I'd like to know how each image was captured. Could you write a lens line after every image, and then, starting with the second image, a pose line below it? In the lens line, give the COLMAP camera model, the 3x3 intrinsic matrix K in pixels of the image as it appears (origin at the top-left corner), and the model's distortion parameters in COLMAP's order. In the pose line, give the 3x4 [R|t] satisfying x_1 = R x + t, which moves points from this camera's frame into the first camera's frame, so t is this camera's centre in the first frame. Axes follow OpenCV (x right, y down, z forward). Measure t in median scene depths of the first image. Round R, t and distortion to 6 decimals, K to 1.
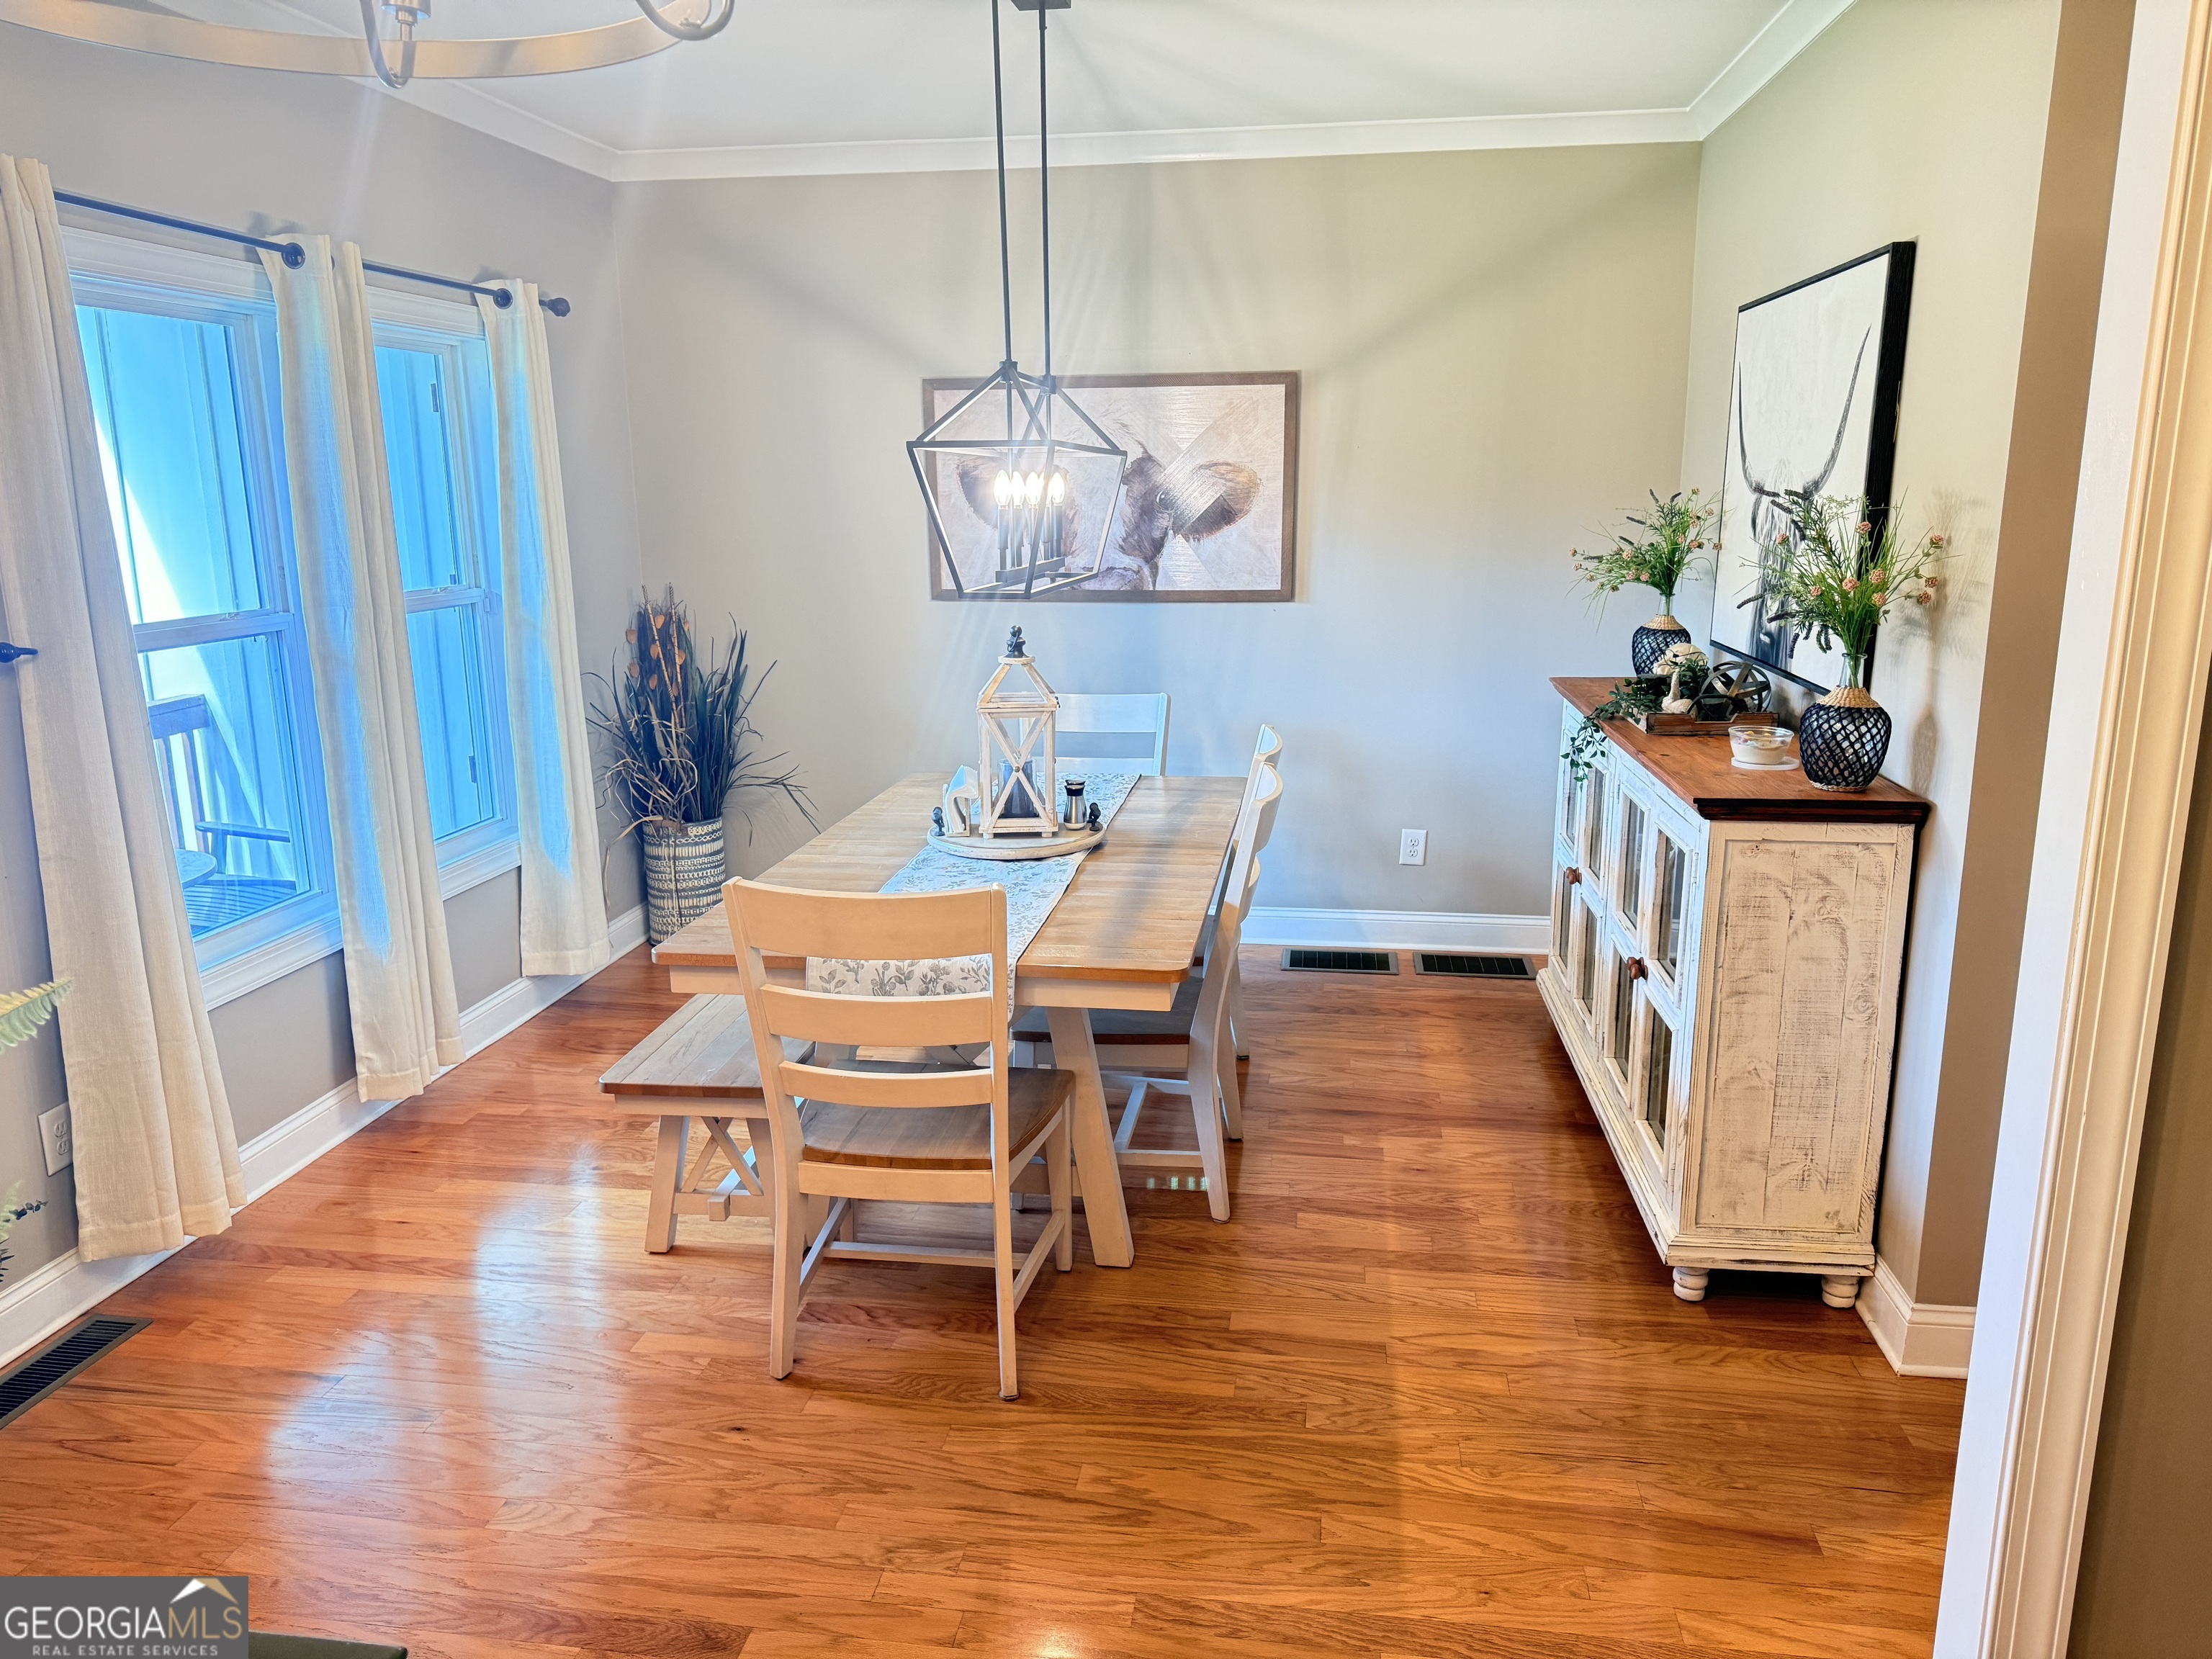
lens RADIAL K [[1553.0, 0, 1104.6], [0, 1553.0, 834.2], [0, 0, 1]] dist [0.155696, -0.269317]
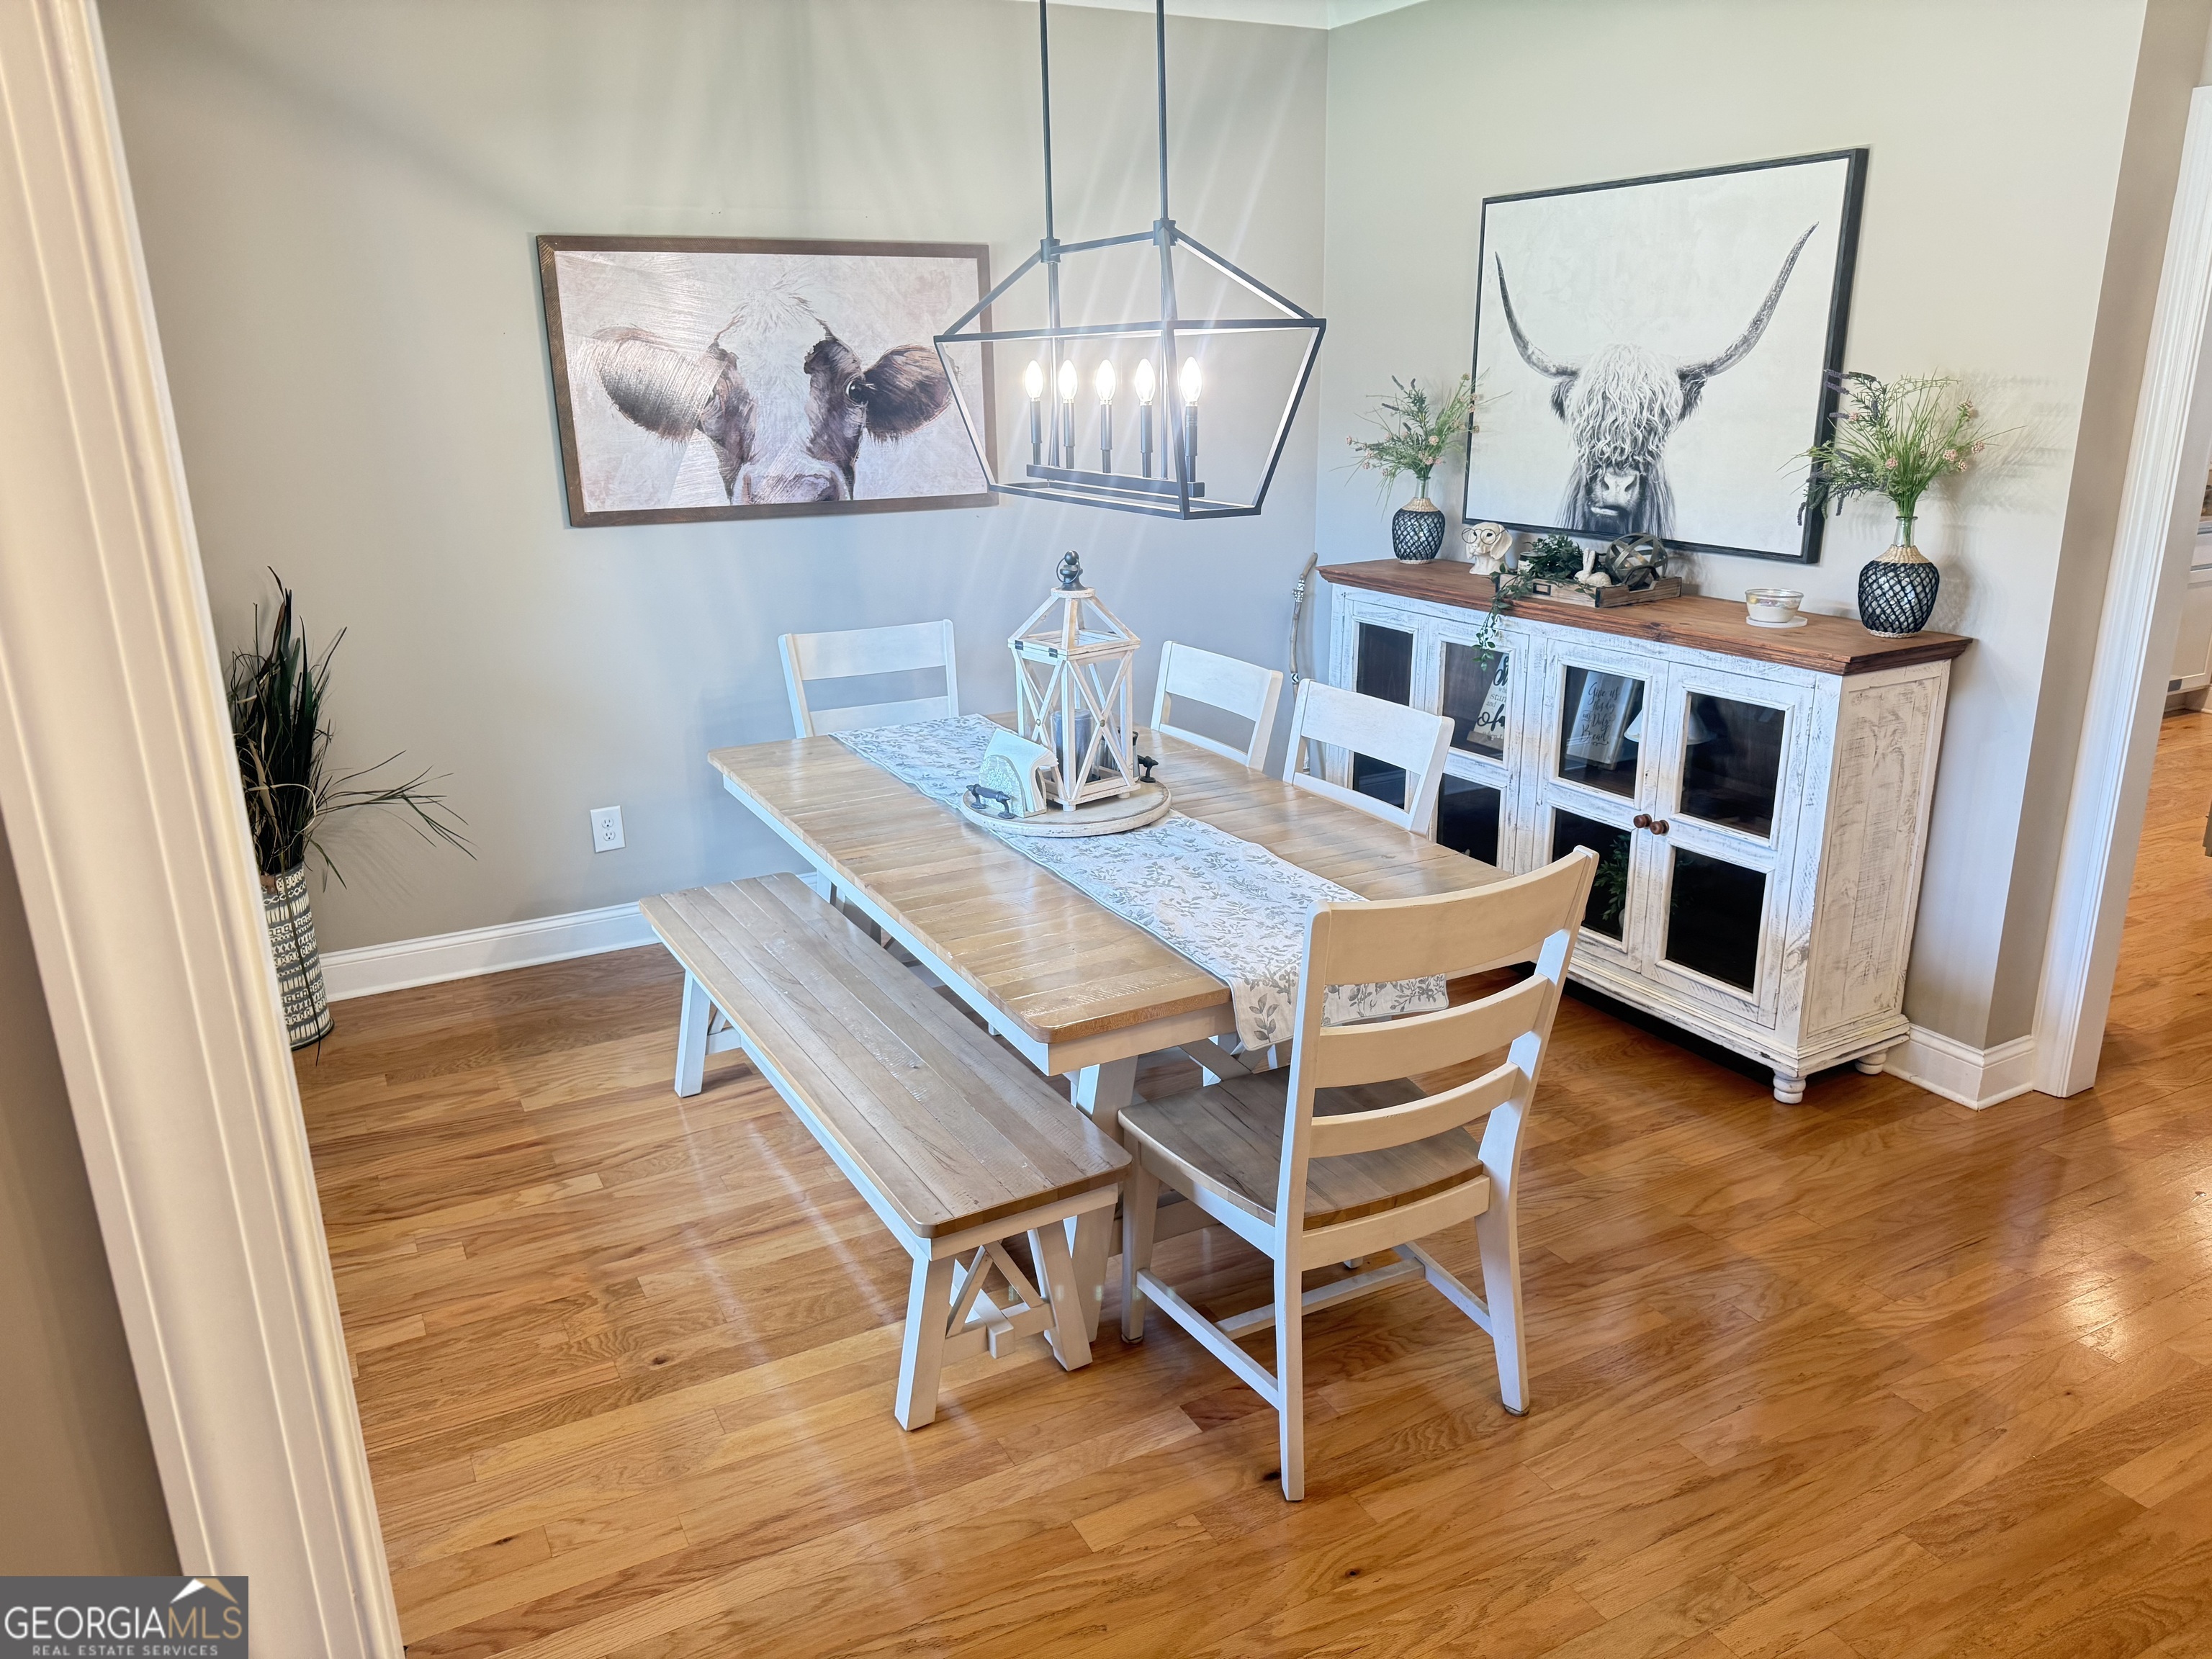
lens RADIAL K [[1553.0, 0, 1104.6], [0, 1553.0, 834.2], [0, 0, 1]] dist [0.155696, -0.269317]
pose [[0.802772, -0.178653, 0.568893, -0.545881], [0.139864, 0.983861, 0.111604, -0.076843], [-0.579650, -0.010025, 0.814804, 0.316408]]
